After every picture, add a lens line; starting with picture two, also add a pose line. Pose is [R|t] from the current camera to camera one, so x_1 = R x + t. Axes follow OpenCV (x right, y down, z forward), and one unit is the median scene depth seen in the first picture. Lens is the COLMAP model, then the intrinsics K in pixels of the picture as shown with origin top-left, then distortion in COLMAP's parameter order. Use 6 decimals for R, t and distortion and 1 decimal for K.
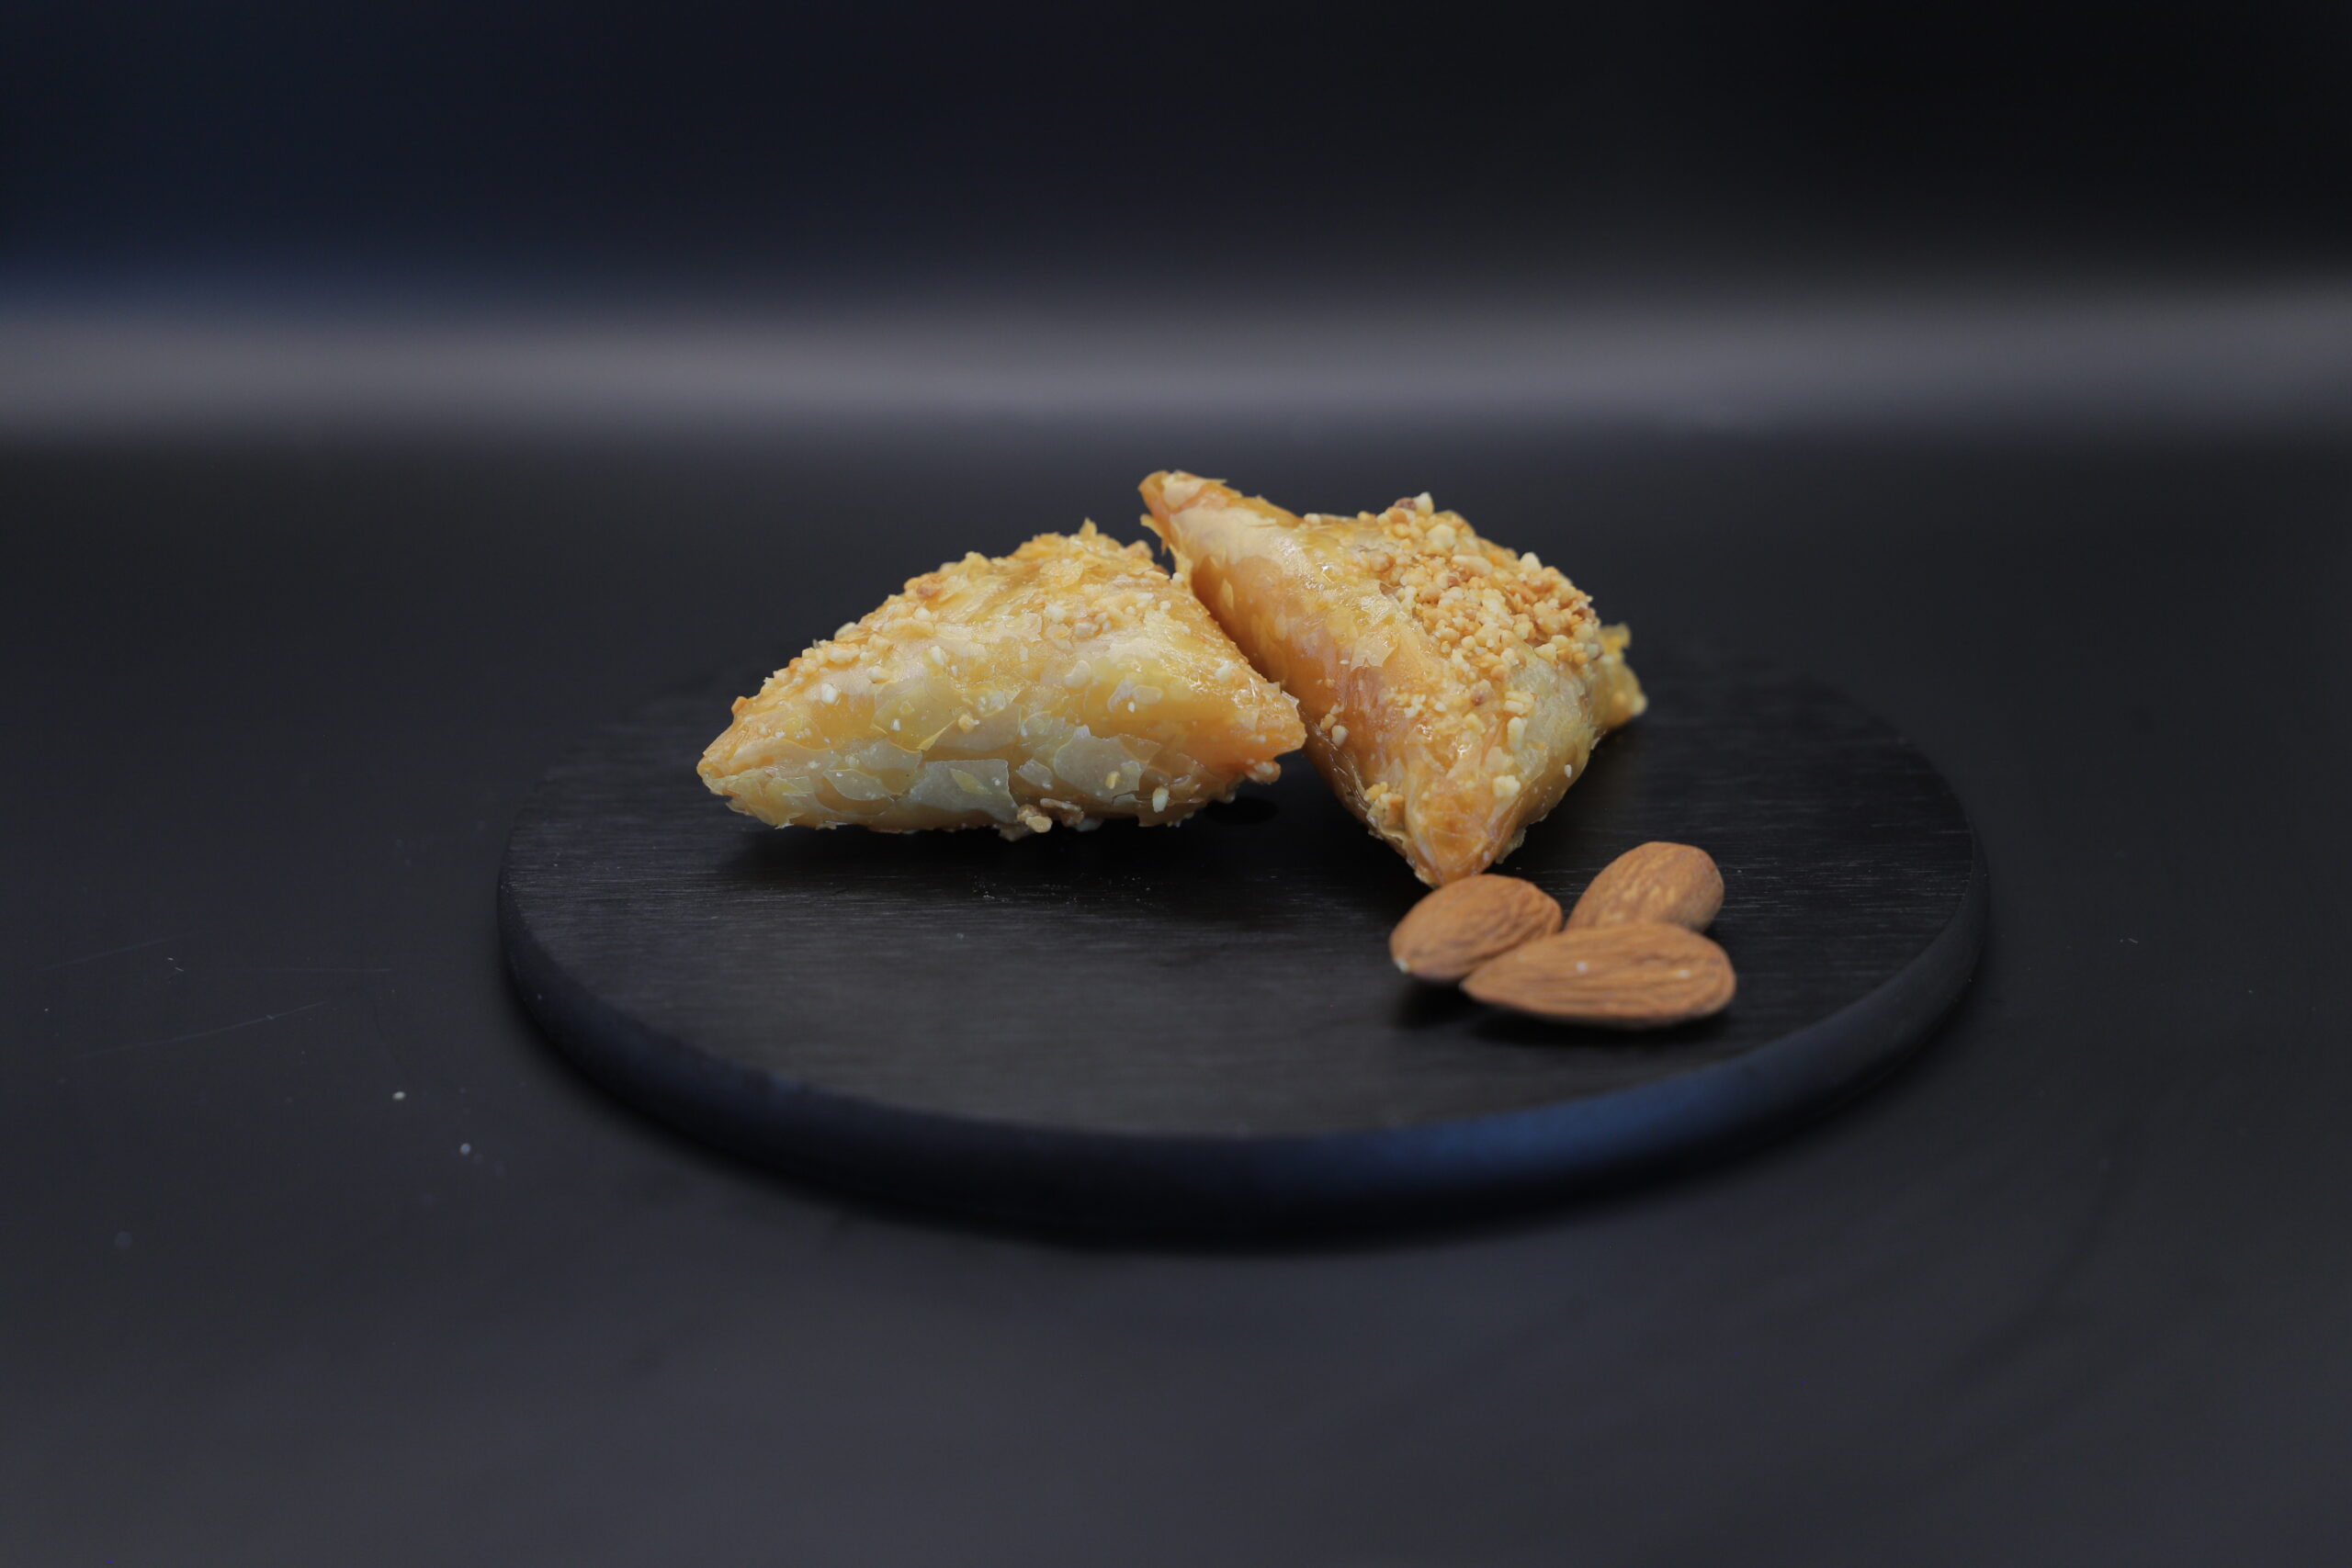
lens RADIAL K [[4166.9, 0, 1176.0], [0, 4166.9, 784.0], [0, 0, 1]] dist [0.002830, 0.089303]
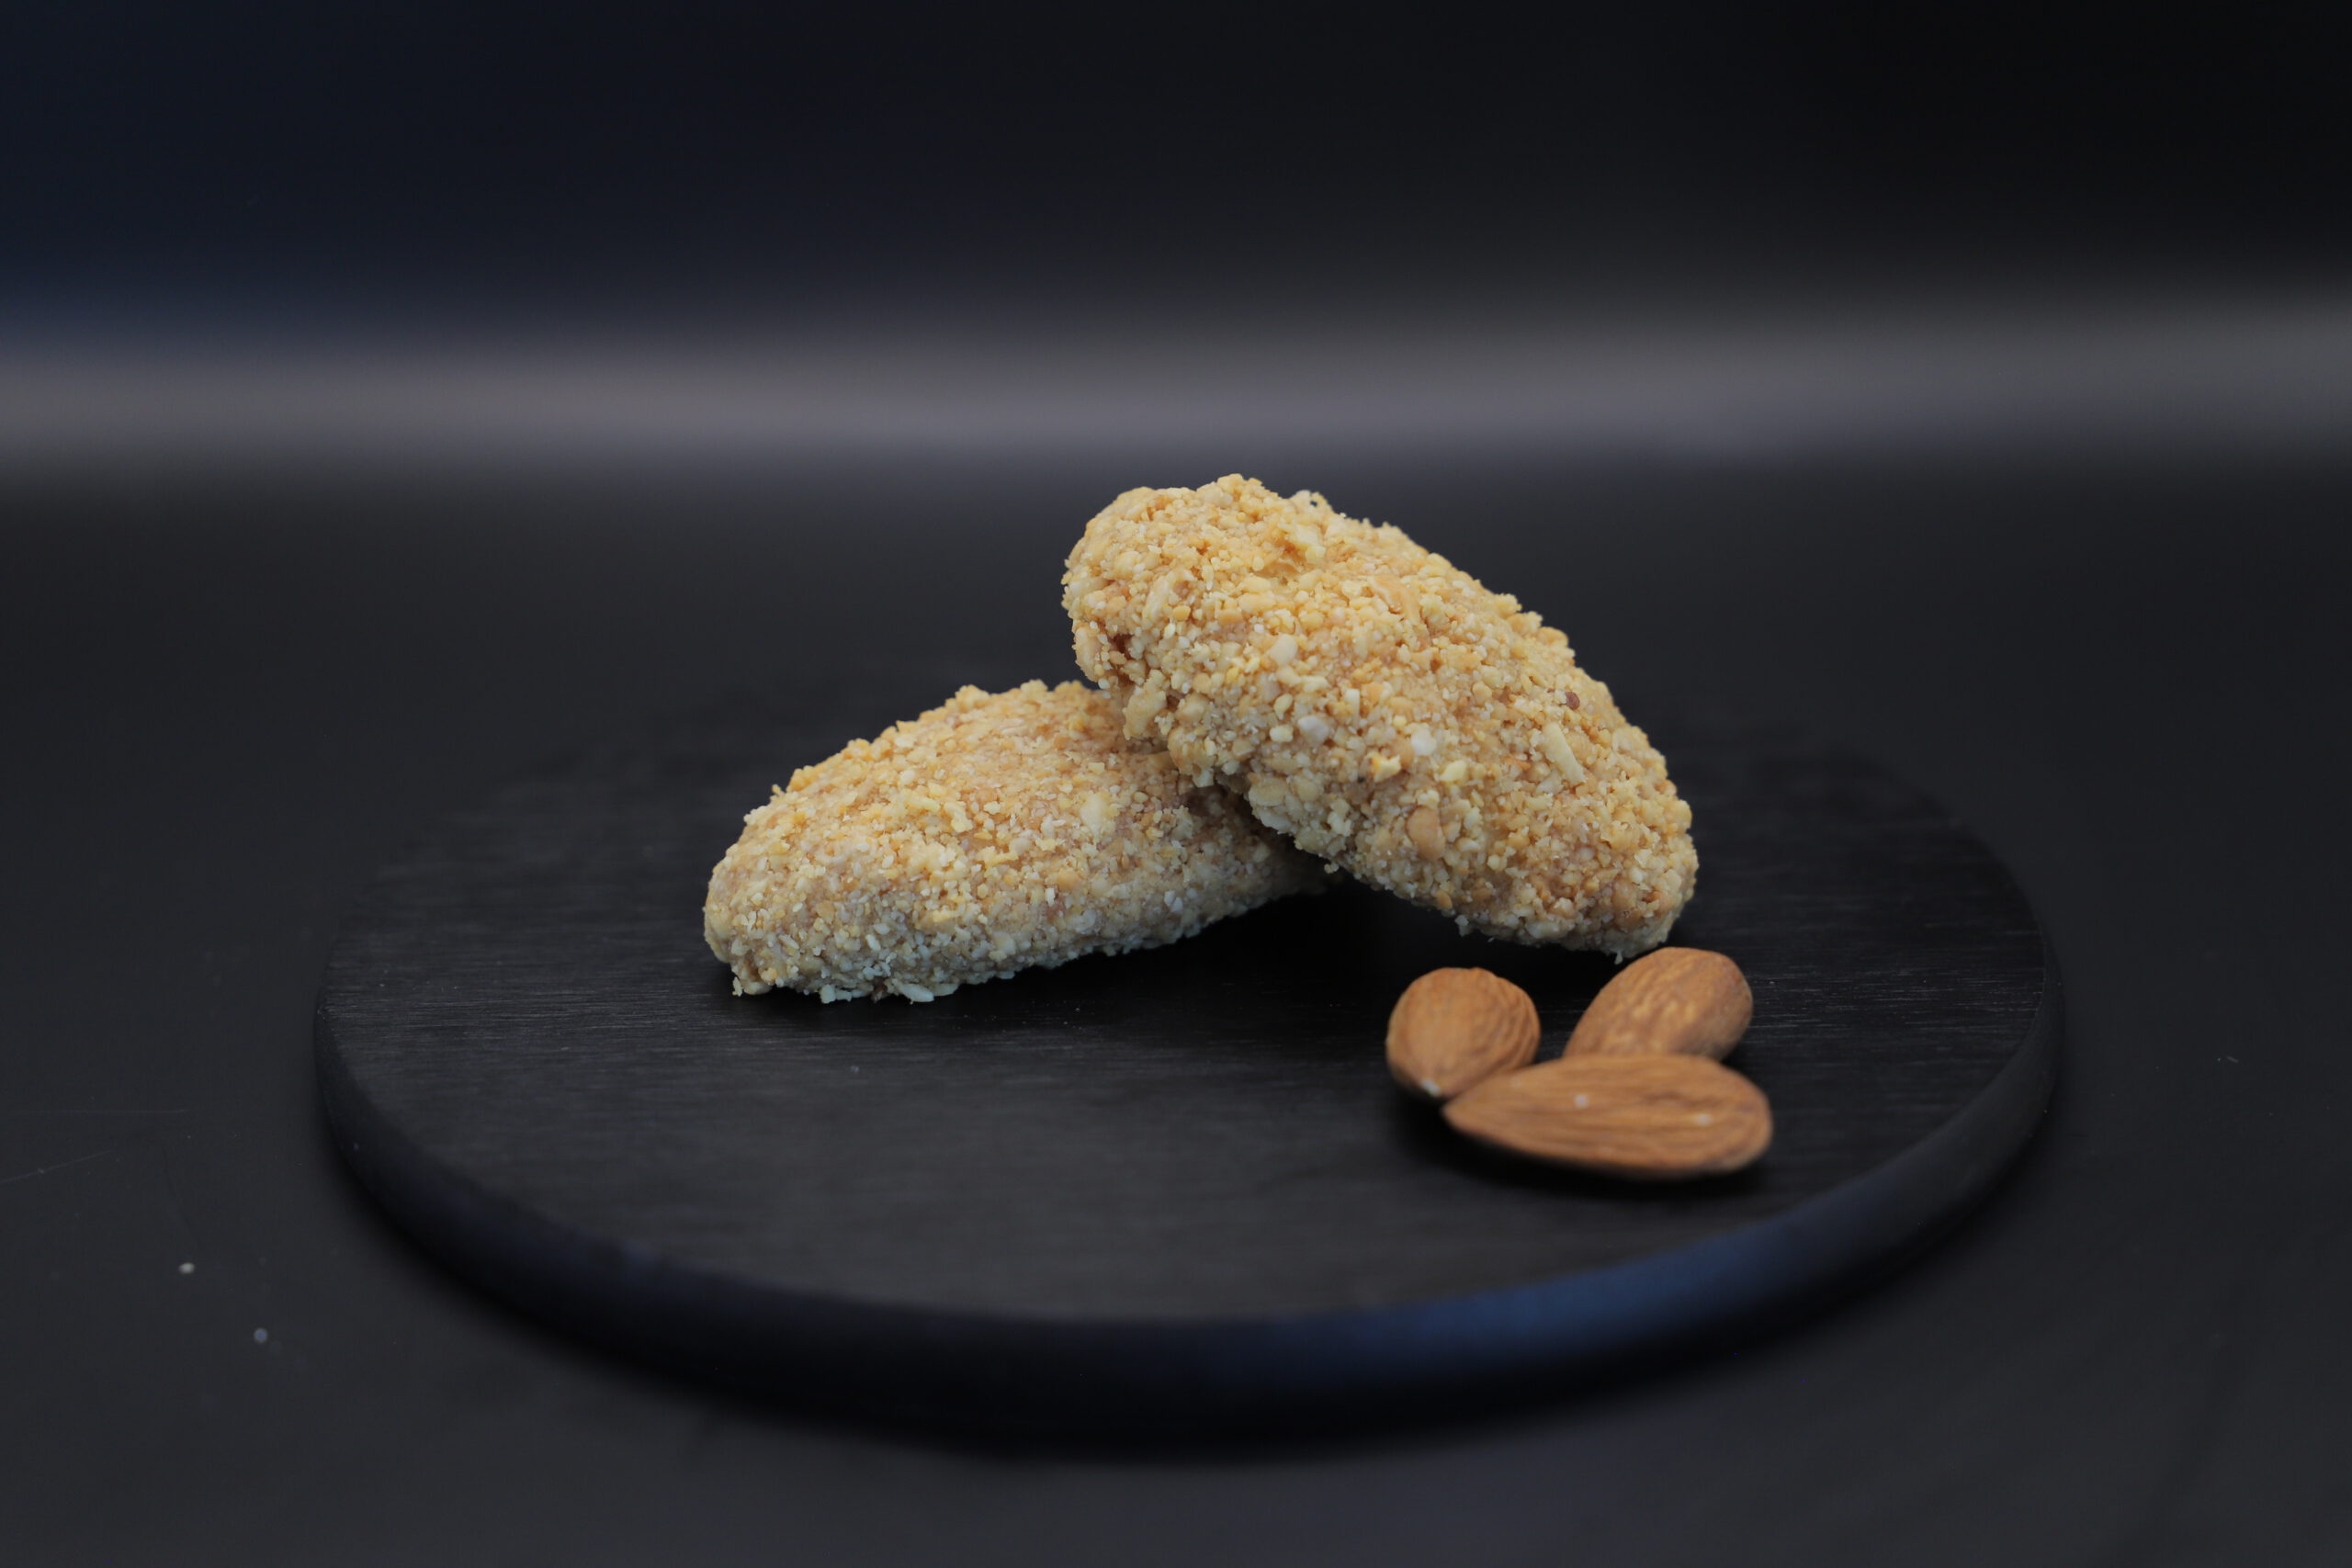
lens RADIAL K [[4308.0, 0, 1176.0], [0, 4308.0, 784.0], [0, 0, 1]] dist [0.024537, -0.075559]
pose [[0.999940, -0.007401, 0.008132, 0.006766], [0.007472, 0.999935, -0.008638, -0.013478], [-0.008068, 0.008698, 0.999930, 0.123869]]
